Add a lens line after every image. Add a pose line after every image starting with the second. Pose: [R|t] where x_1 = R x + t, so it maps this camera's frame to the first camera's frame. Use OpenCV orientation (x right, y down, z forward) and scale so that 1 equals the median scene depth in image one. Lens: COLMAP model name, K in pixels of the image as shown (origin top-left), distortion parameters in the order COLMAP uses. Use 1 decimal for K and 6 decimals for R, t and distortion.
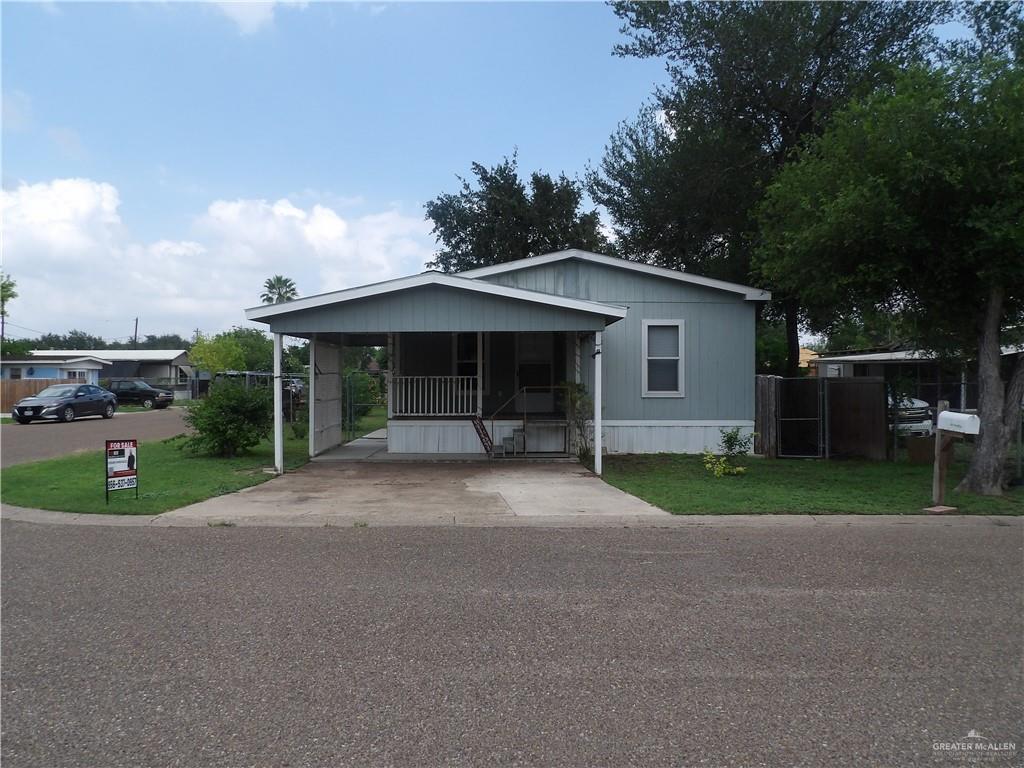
lens RADIAL K [[737.4, 0, 514.5], [0, 737.4, 389.2], [0, 0, 1]] dist [-0.043485, 0.048485]
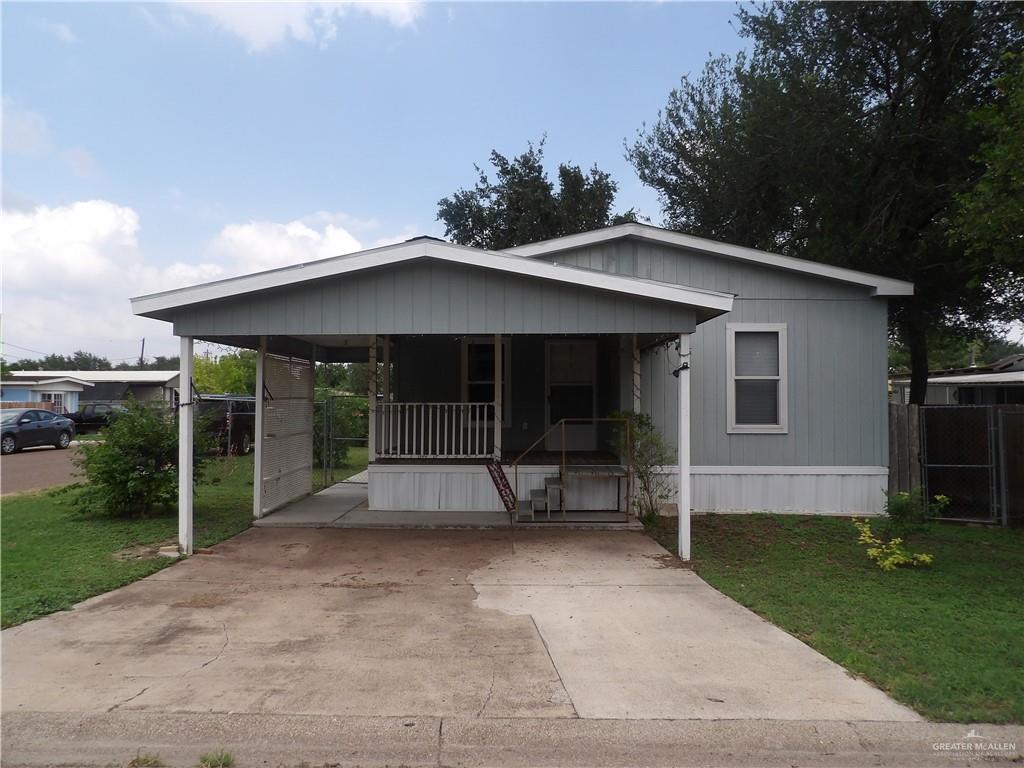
lens RADIAL K [[737.4, 0, 517.8], [0, 737.4, 389.2], [0, 0, 1]] dist [-0.043485, 0.048485]
pose [[0.999788, 0.002611, -0.020446, -0.013814], [-0.003259, 0.999491, -0.031735, -0.008127], [0.020352, 0.031795, 0.999287, 0.289698]]
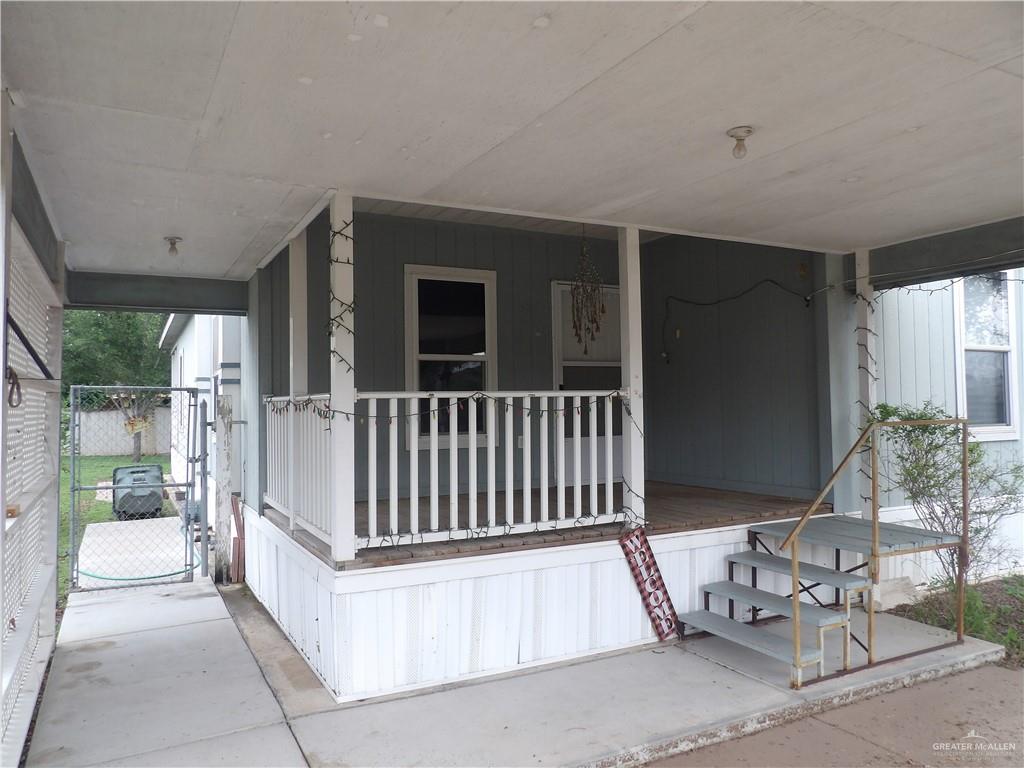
lens RADIAL K [[737.4, 0, 503.8], [0, 737.4, 376.0], [0, 0, 1]] dist [-0.043485, 0.048485]
pose [[0.894145, 0.006475, 0.447731, -0.230114], [0.020607, 0.998241, -0.055589, -0.007760], [-0.447304, 0.058931, 0.892439, 0.747008]]
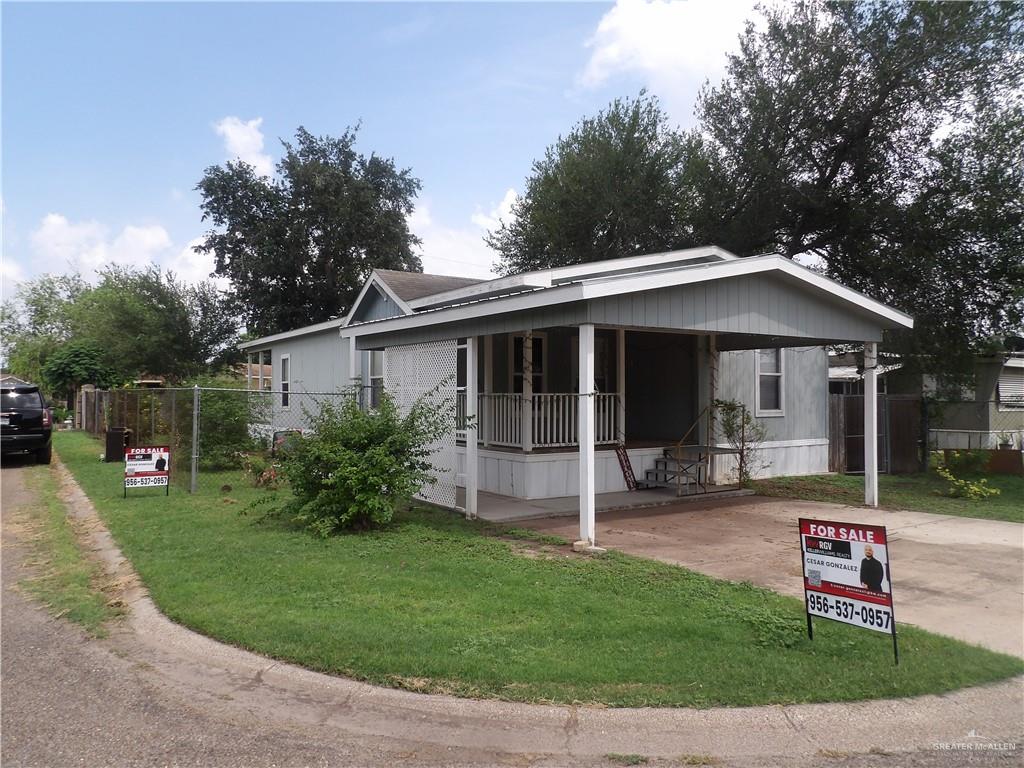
lens RADIAL K [[737.4, 0, 507.2], [0, 737.4, 388.4], [0, 0, 1]] dist [-0.043485, 0.048485]
pose [[0.838482, 0.004871, 0.544907, -0.572191], [0.009319, 0.999686, -0.023275, -0.005453], [-0.544850, 0.024594, 0.838173, 0.406974]]
